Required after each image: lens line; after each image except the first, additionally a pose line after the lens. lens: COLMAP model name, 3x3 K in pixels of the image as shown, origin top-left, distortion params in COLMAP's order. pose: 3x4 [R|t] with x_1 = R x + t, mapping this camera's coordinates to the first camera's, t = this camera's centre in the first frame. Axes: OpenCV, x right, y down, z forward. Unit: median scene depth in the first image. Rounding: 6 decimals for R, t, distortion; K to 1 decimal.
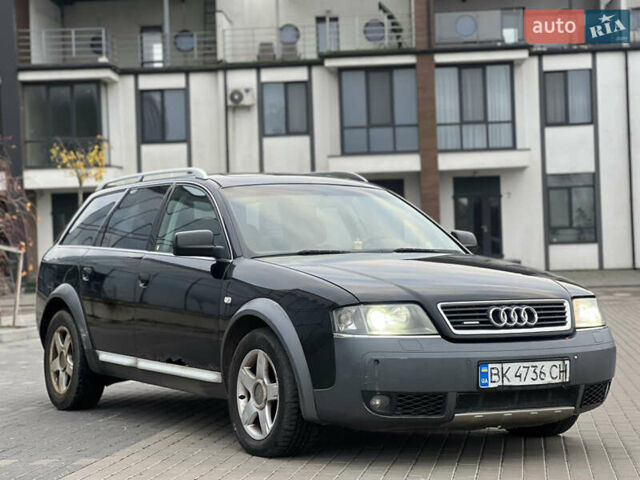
lens RADIAL K [[1431.3, 0, 303.4], [0, 1431.3, 196.8], [0, 0, 1]] dist [-0.049792, 4.300309]
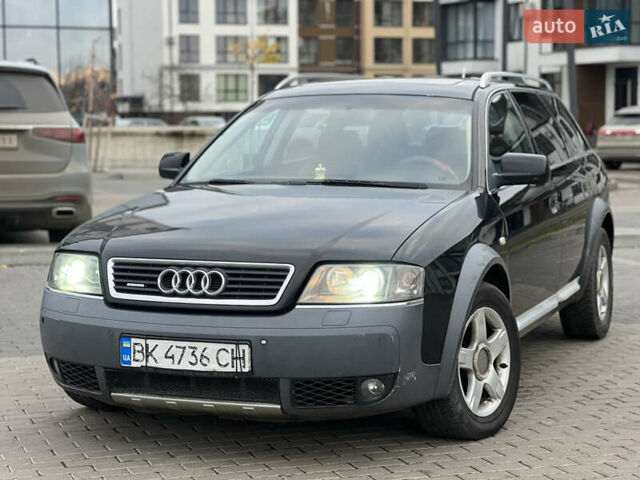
lens RADIAL K [[1437.6, 0, 317.6], [0, 1437.6, 202.6], [0, 0, 1]] dist [-0.198417, 6.449293]
pose [[0.641949, 0.056493, -0.764664, 0.783467], [0.024738, 0.995237, 0.094296, -0.031816], [0.766348, -0.079450, 0.637493, 0.552357]]
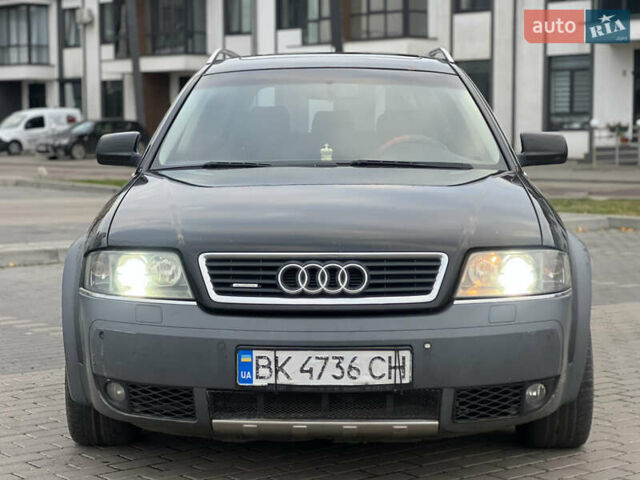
lens RADIAL K [[1437.6, 0, 317.6], [0, 1437.6, 202.6], [0, 0, 1]] dist [-0.198417, 6.449293]
pose [[0.861742, 0.036317, -0.506046, 0.466727], [0.012304, 0.995645, 0.092406, -0.010088], [0.507198, -0.085856, 0.857542, 0.445218]]
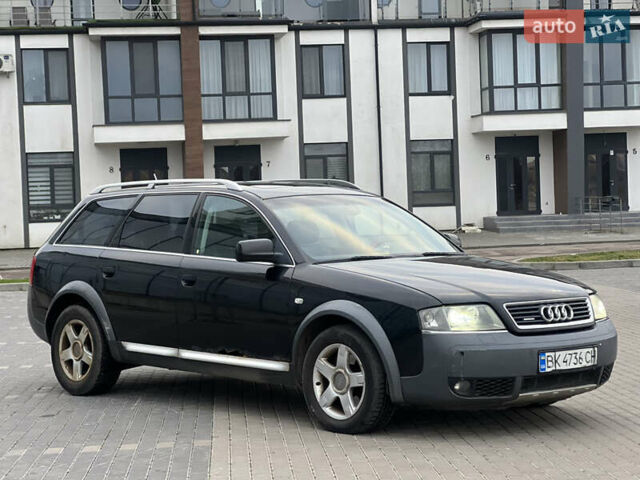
lens RADIAL K [[1437.6, 0, 317.6], [0, 1437.6, 202.6], [0, 0, 1]] dist [-0.198417, 6.449293]
pose [[0.976201, -0.003940, 0.216834, -0.316693], [-0.003216, 0.999462, 0.032637, -0.049580], [-0.216846, -0.032558, 0.975663, -0.149073]]
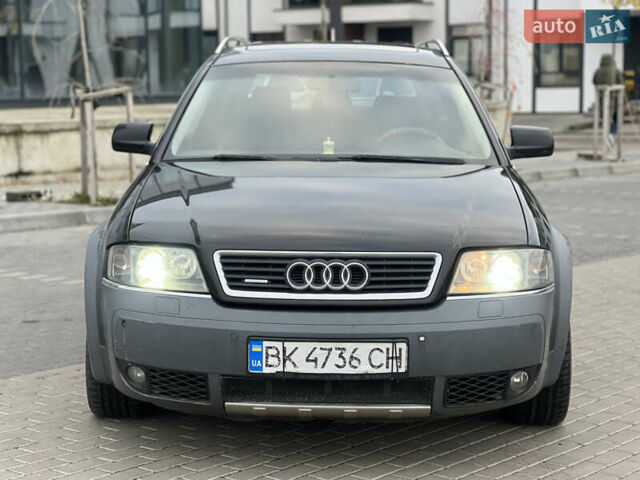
lens RADIAL K [[1437.6, 0, 317.6], [0, 1437.6, 202.6], [0, 0, 1]] dist [-0.198417, 6.449293]
pose [[0.865016, 0.067534, -0.497179, 0.487860], [-0.000220, 0.990951, 0.134223, -0.046660], [0.501745, -0.115996, 0.857203, 0.393578]]
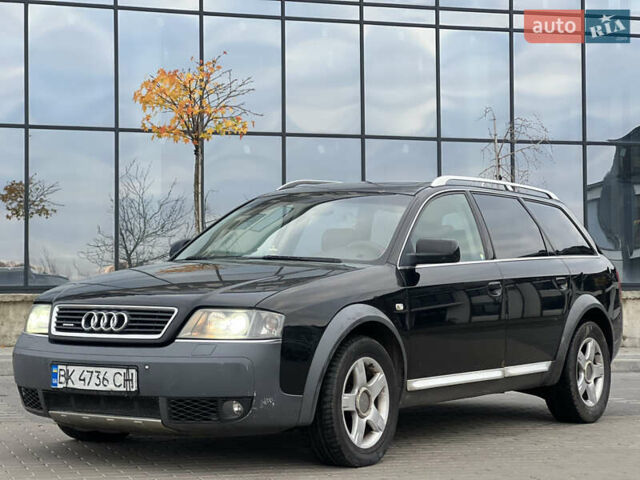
lens RADIAL K [[1437.6, 0, 317.6], [0, 1437.6, 202.6], [0, 0, 1]] dist [-0.198417, 6.449293]
pose [[0.453045, -0.026752, -0.891086, 1.101639], [0.017553, 0.999624, -0.021086, 0.024312], [0.891315, -0.006089, 0.453344, 0.674289]]
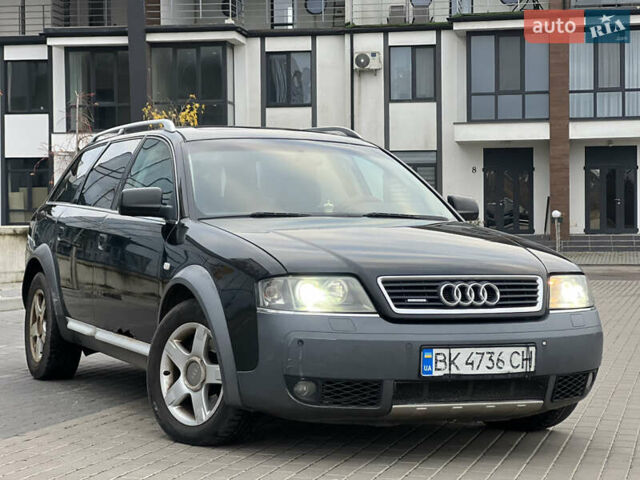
lens RADIAL K [[1437.6, 0, 317.6], [0, 1437.6, 202.6], [0, 0, 1]] dist [-0.198417, 6.449293]
pose [[0.995014, 0.023439, -0.096944, 0.136782], [-0.020891, 0.999411, 0.027214, 0.007257], [0.097525, -0.025053, 0.994918, 0.138867]]
